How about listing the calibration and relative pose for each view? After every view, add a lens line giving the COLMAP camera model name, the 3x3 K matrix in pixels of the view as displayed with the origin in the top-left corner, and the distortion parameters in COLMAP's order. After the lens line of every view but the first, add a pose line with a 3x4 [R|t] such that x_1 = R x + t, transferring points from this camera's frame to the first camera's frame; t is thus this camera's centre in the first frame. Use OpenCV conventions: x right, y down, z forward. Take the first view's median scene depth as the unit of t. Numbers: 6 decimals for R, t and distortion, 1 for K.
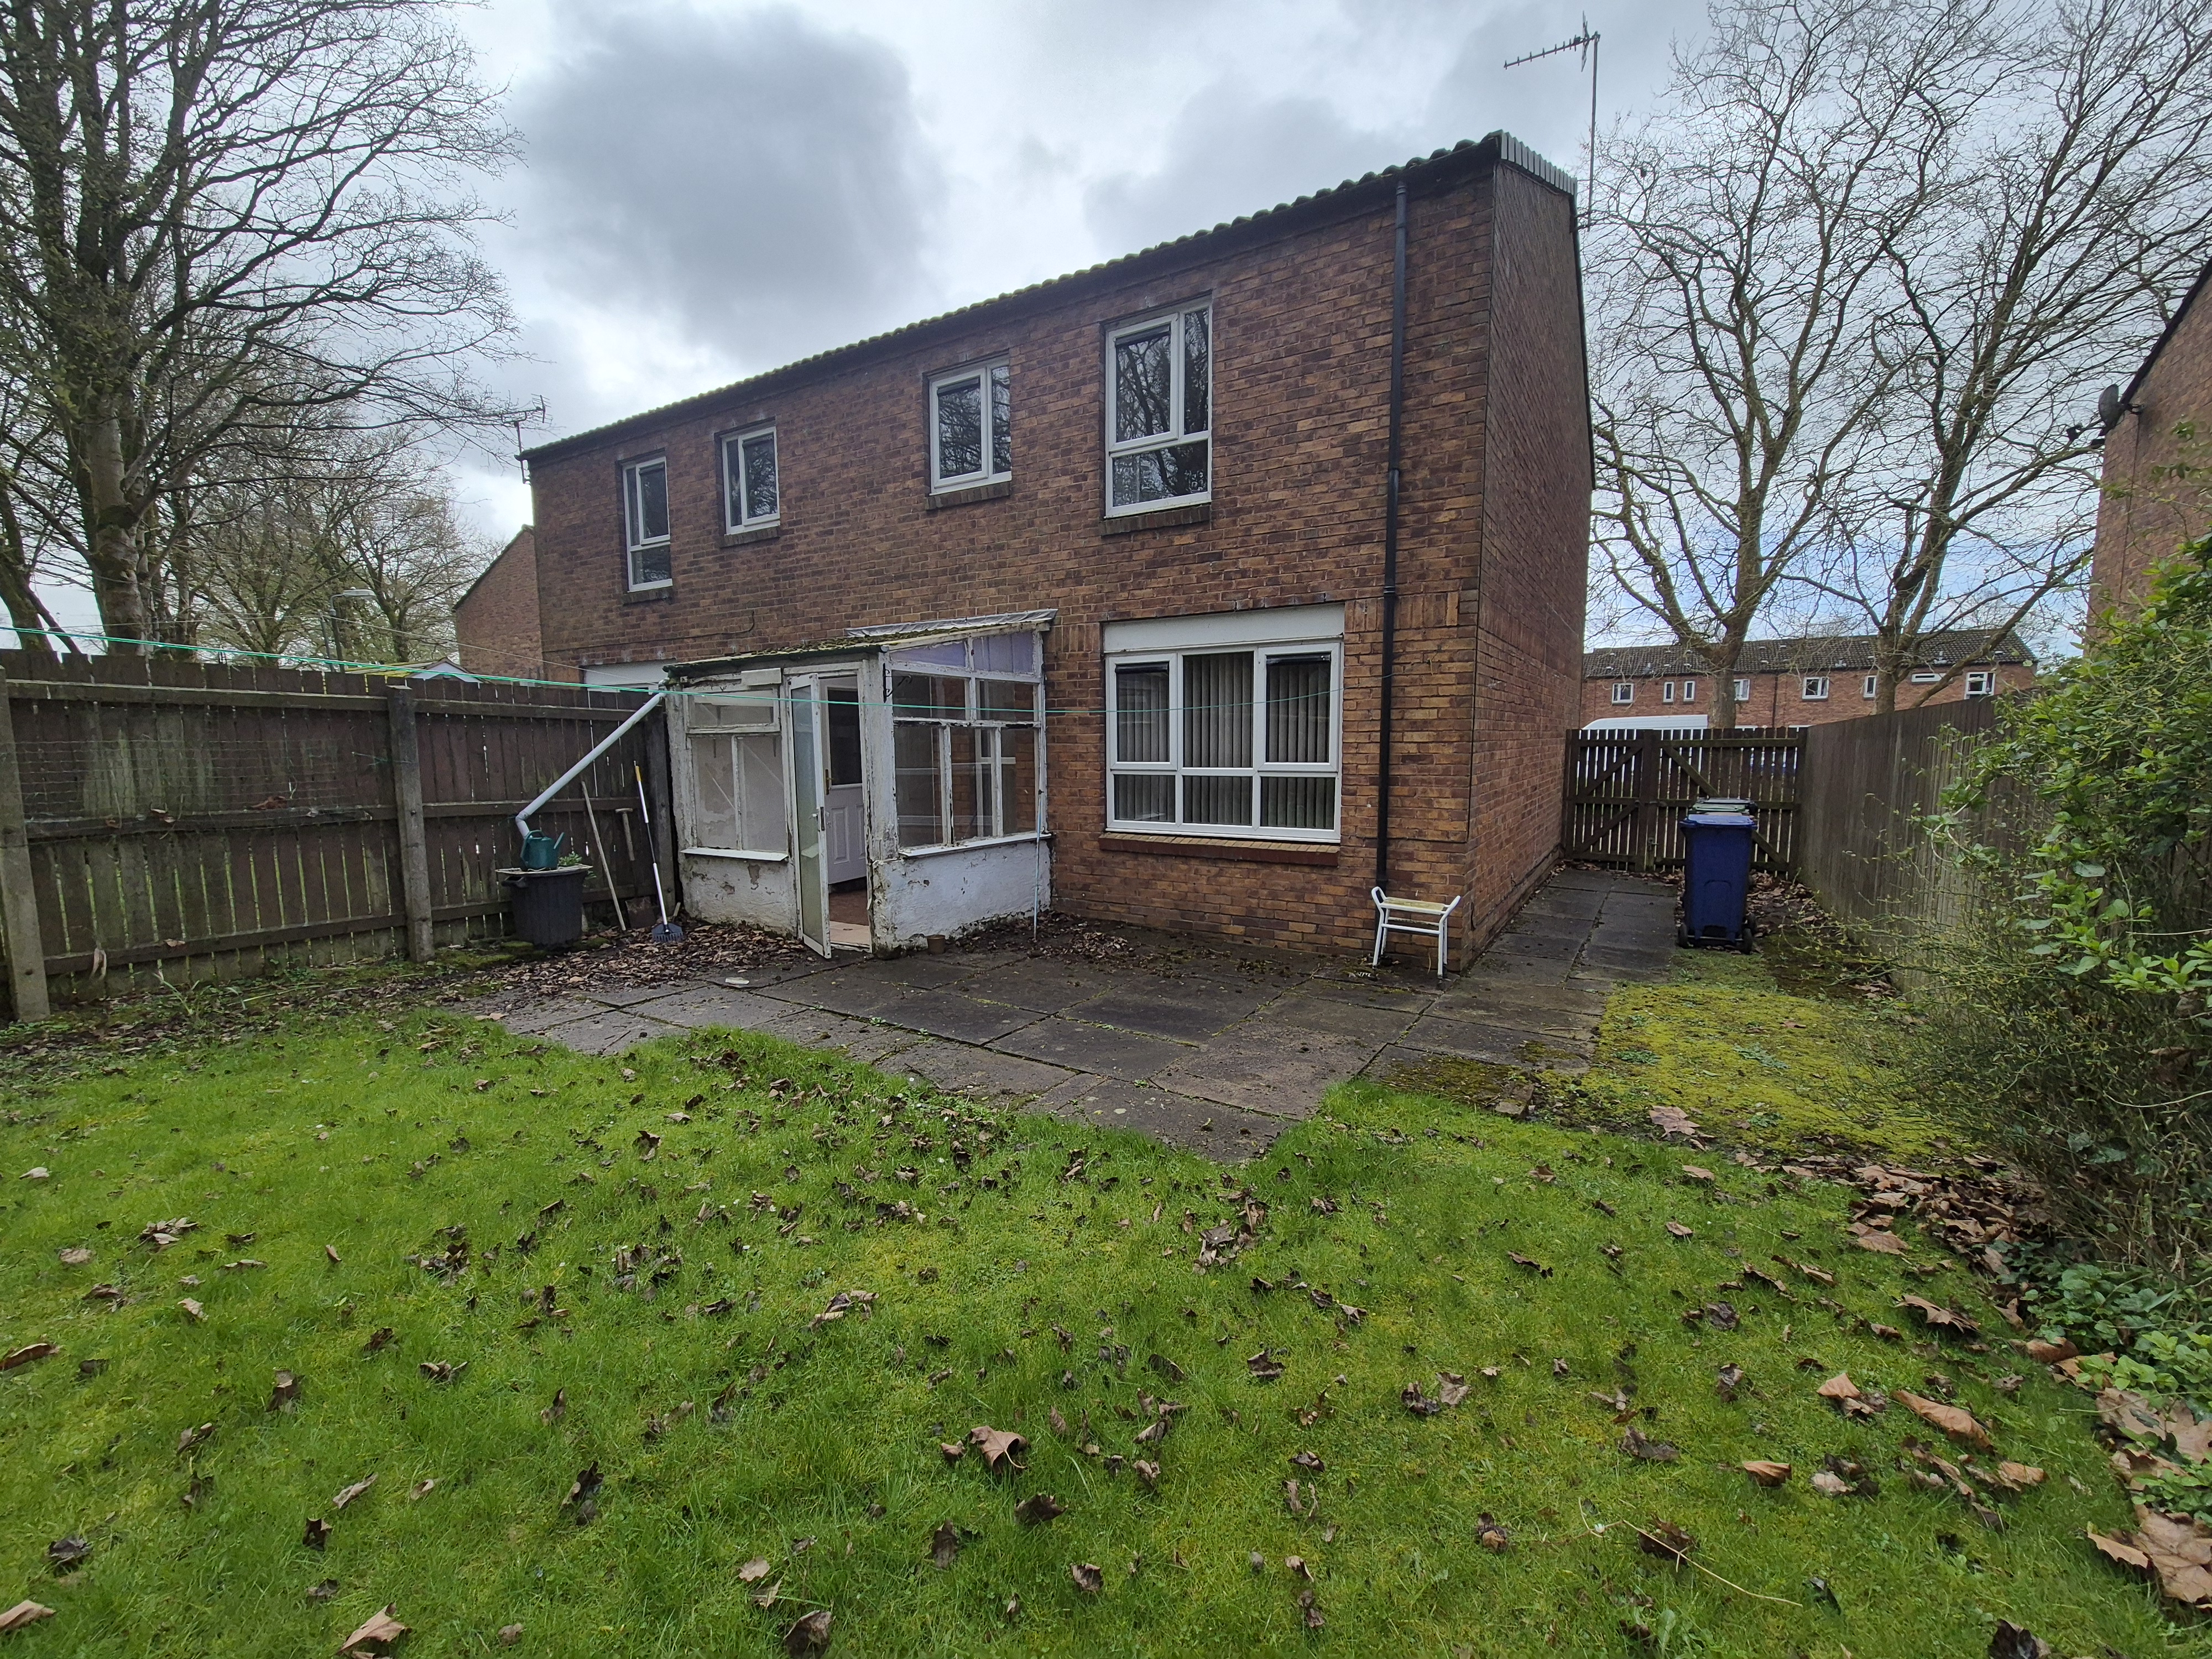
lens RADIAL K [[908.5, 0, 1111.2], [0, 908.5, 830.5], [0, 0, 1]] dist [0.002111, -0.000170]
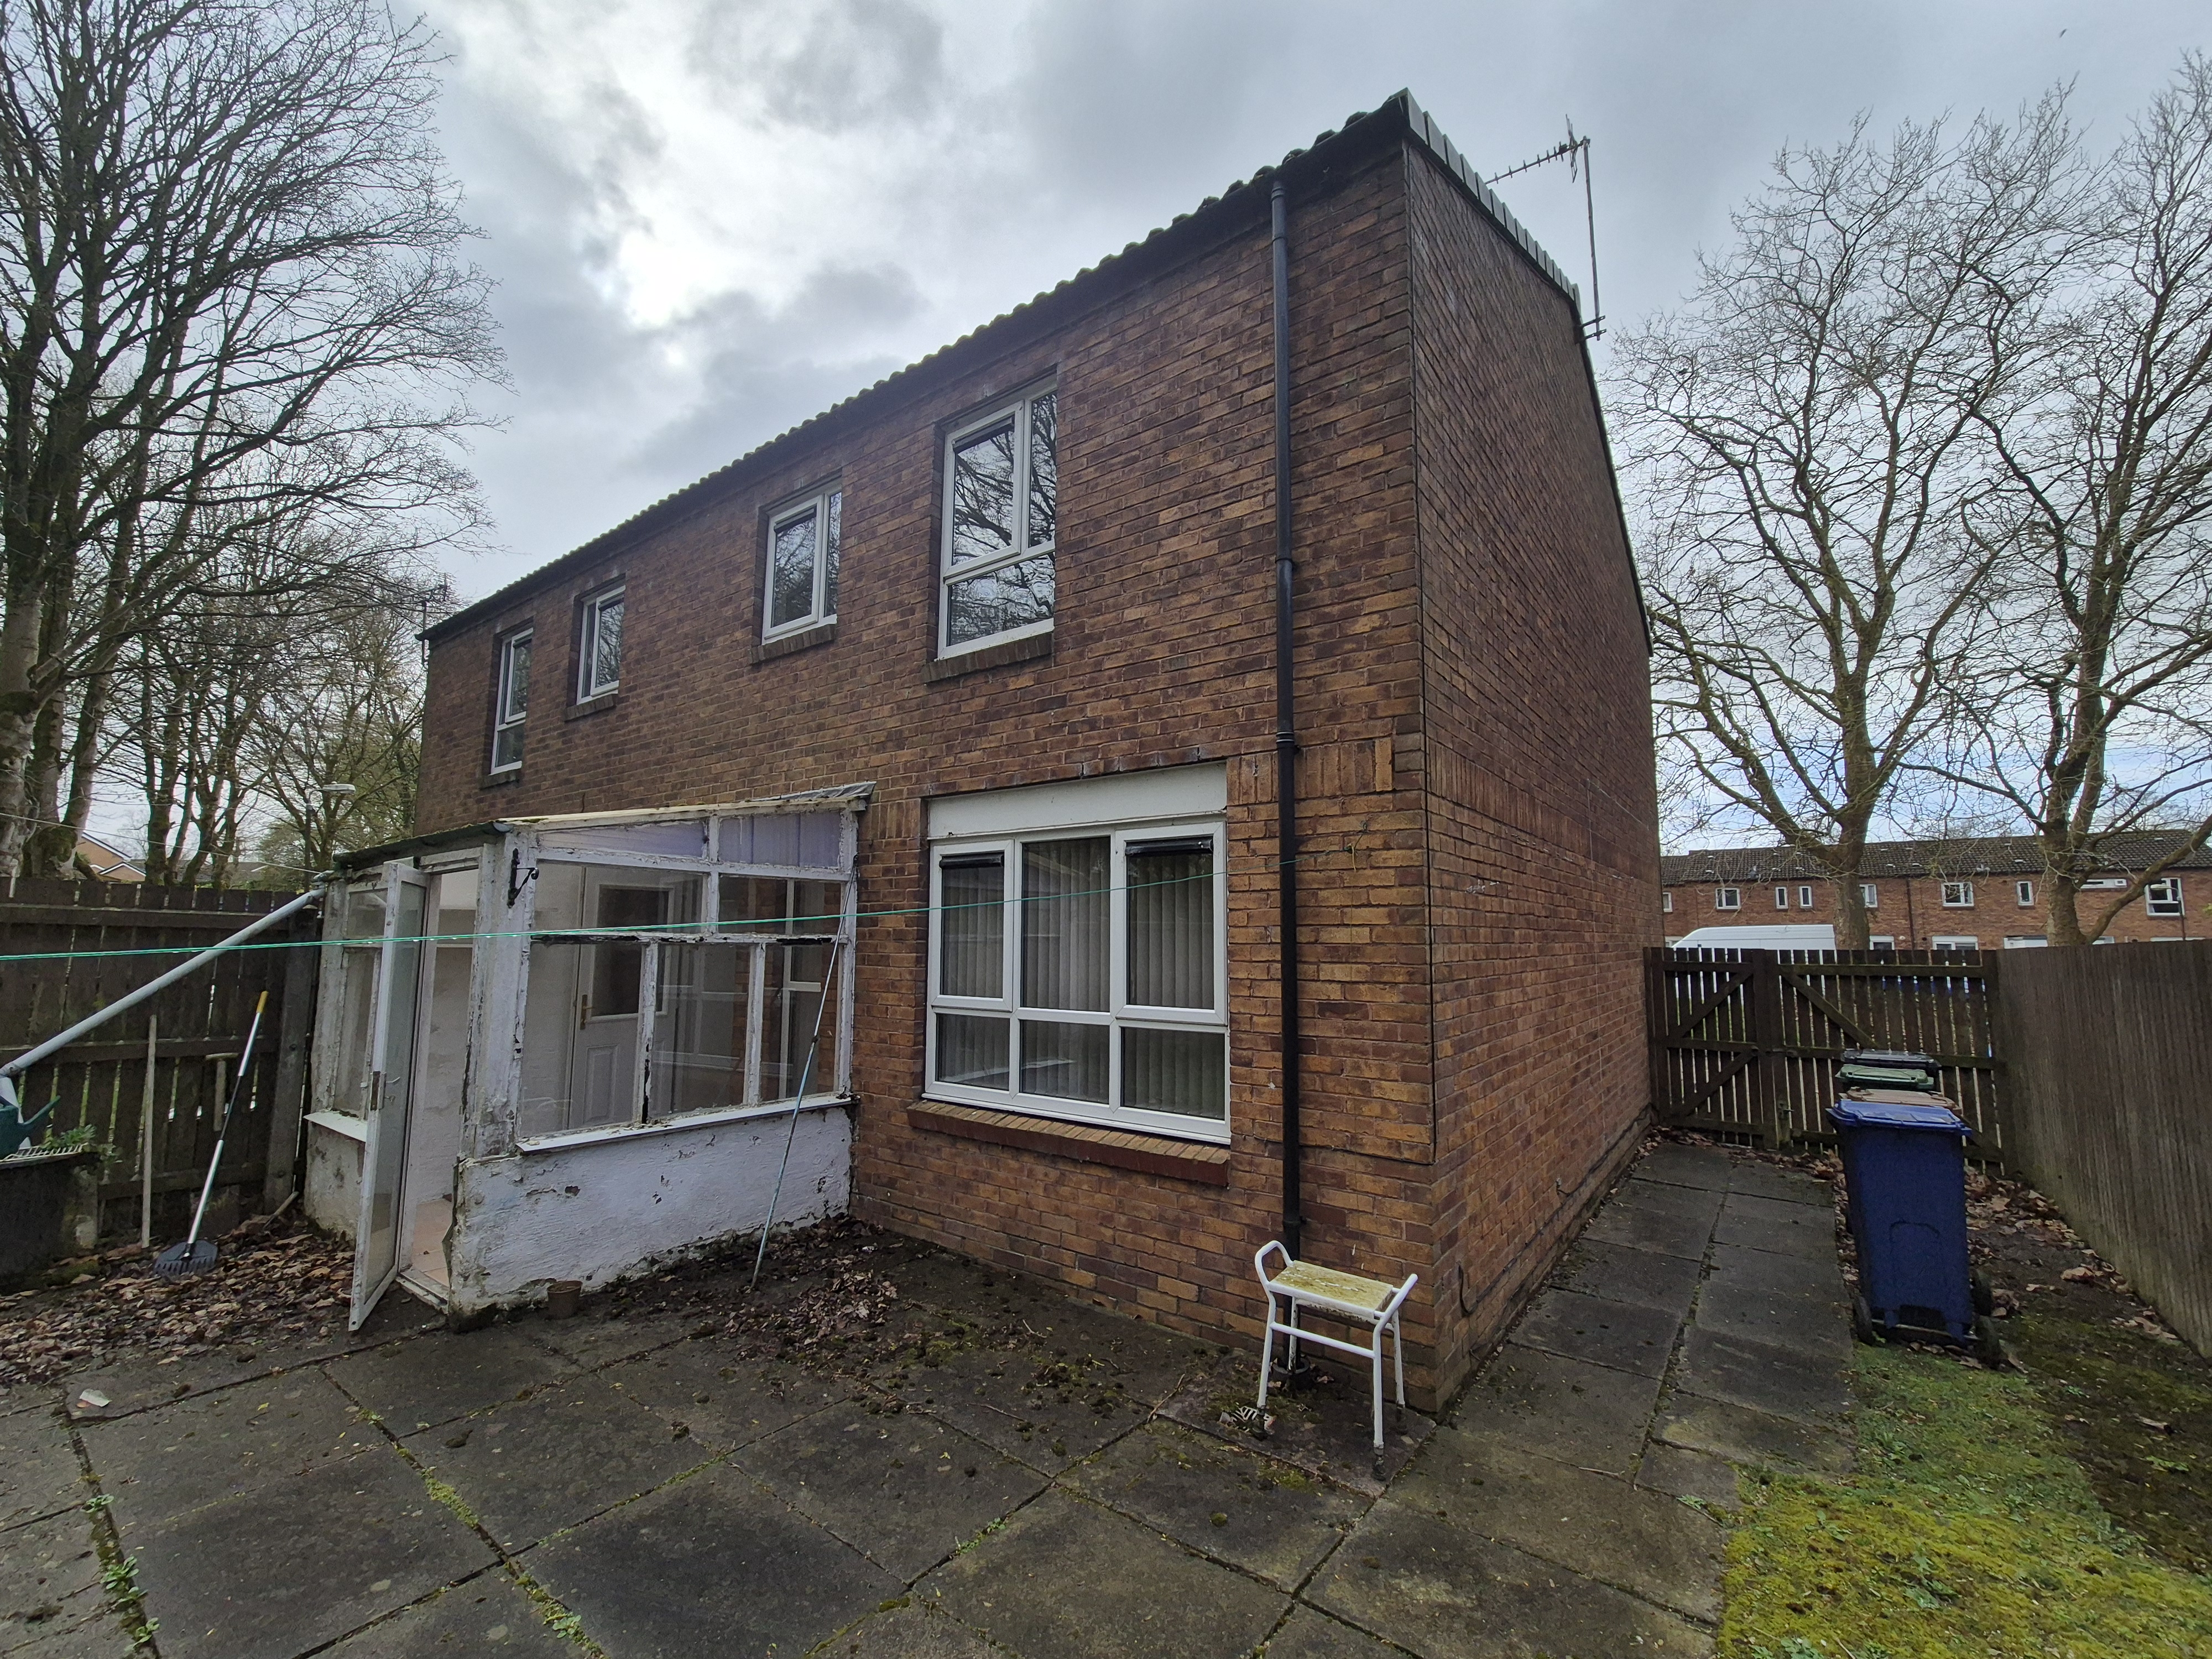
lens RADIAL K [[908.5, 0, 1108.9], [0, 908.5, 834.3], [0, 0, 1]] dist [0.002111, -0.000170]
pose [[0.995815, 0.001388, -0.091384, 0.211366], [-0.020888, 0.976876, -0.212784, -0.054383], [0.088976, 0.213803, 0.972816, 0.339850]]
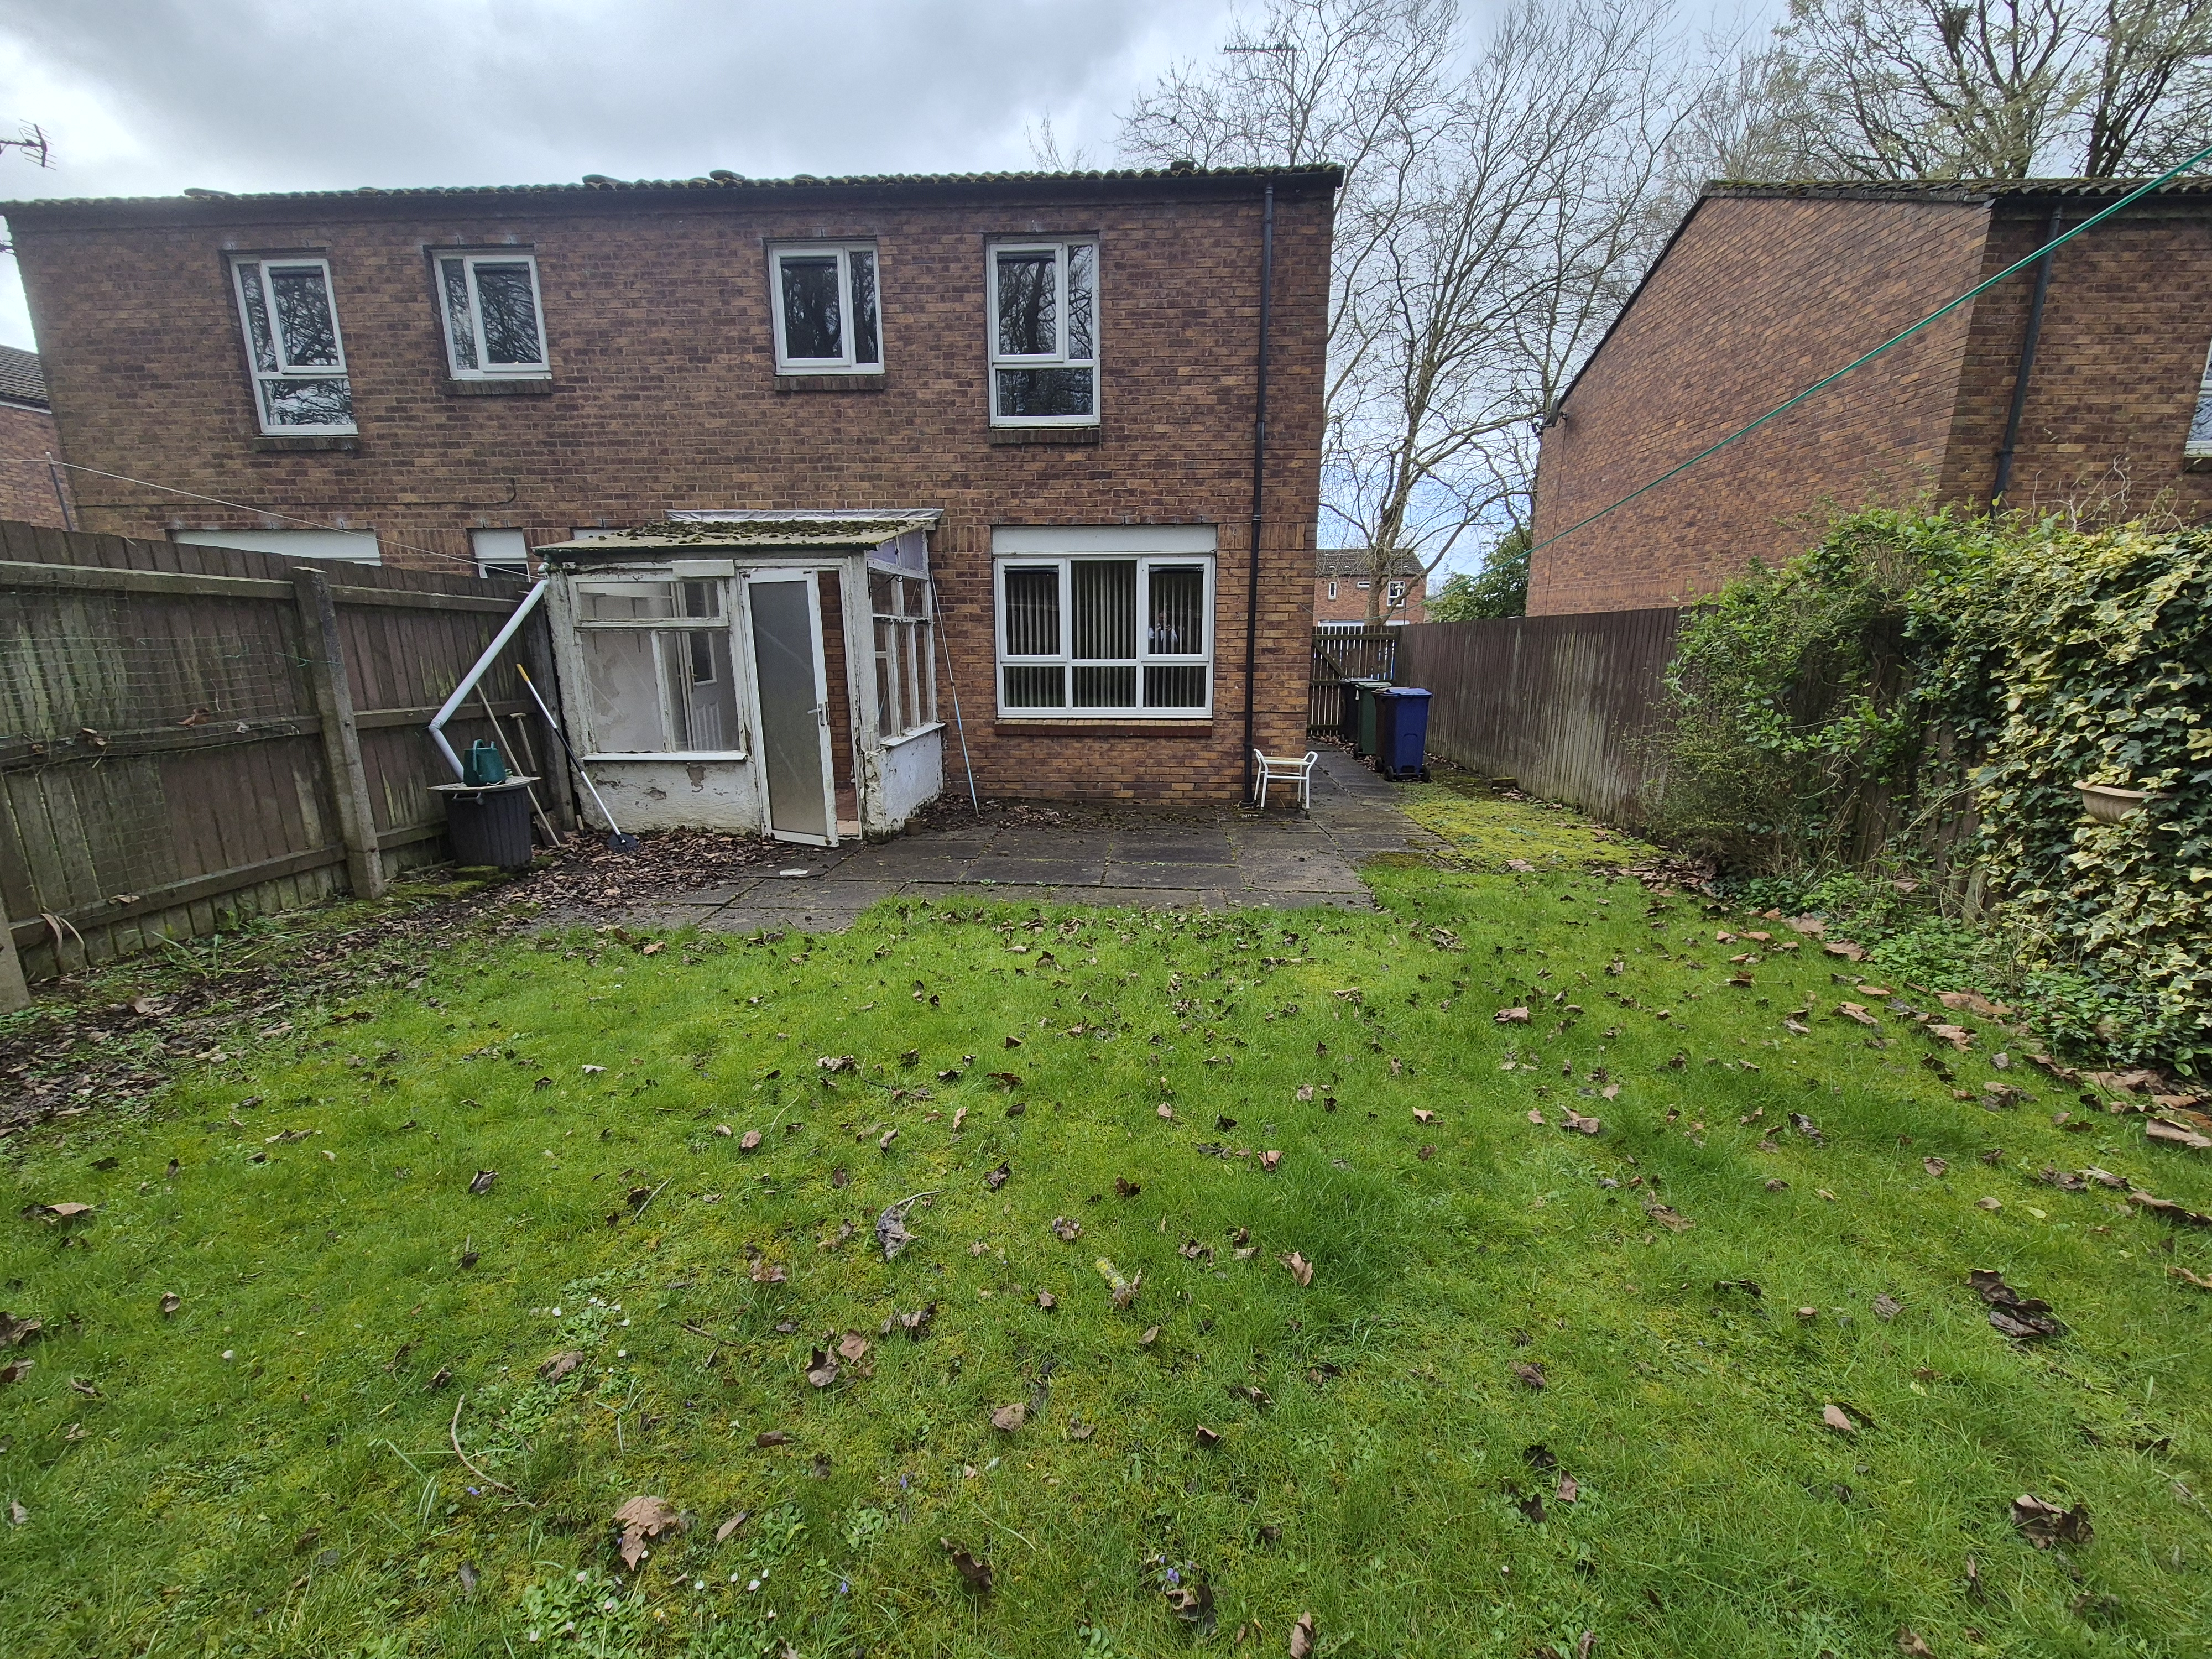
lens RADIAL K [[908.5, 0, 1117.9], [0, 908.5, 831.5], [0, 0, 1]] dist [0.002111, -0.000170]
pose [[0.876504, -0.100361, 0.470816, -0.453442], [0.044045, 0.990644, 0.129171, 0.000951], [-0.479375, -0.092482, 0.872724, -0.064420]]
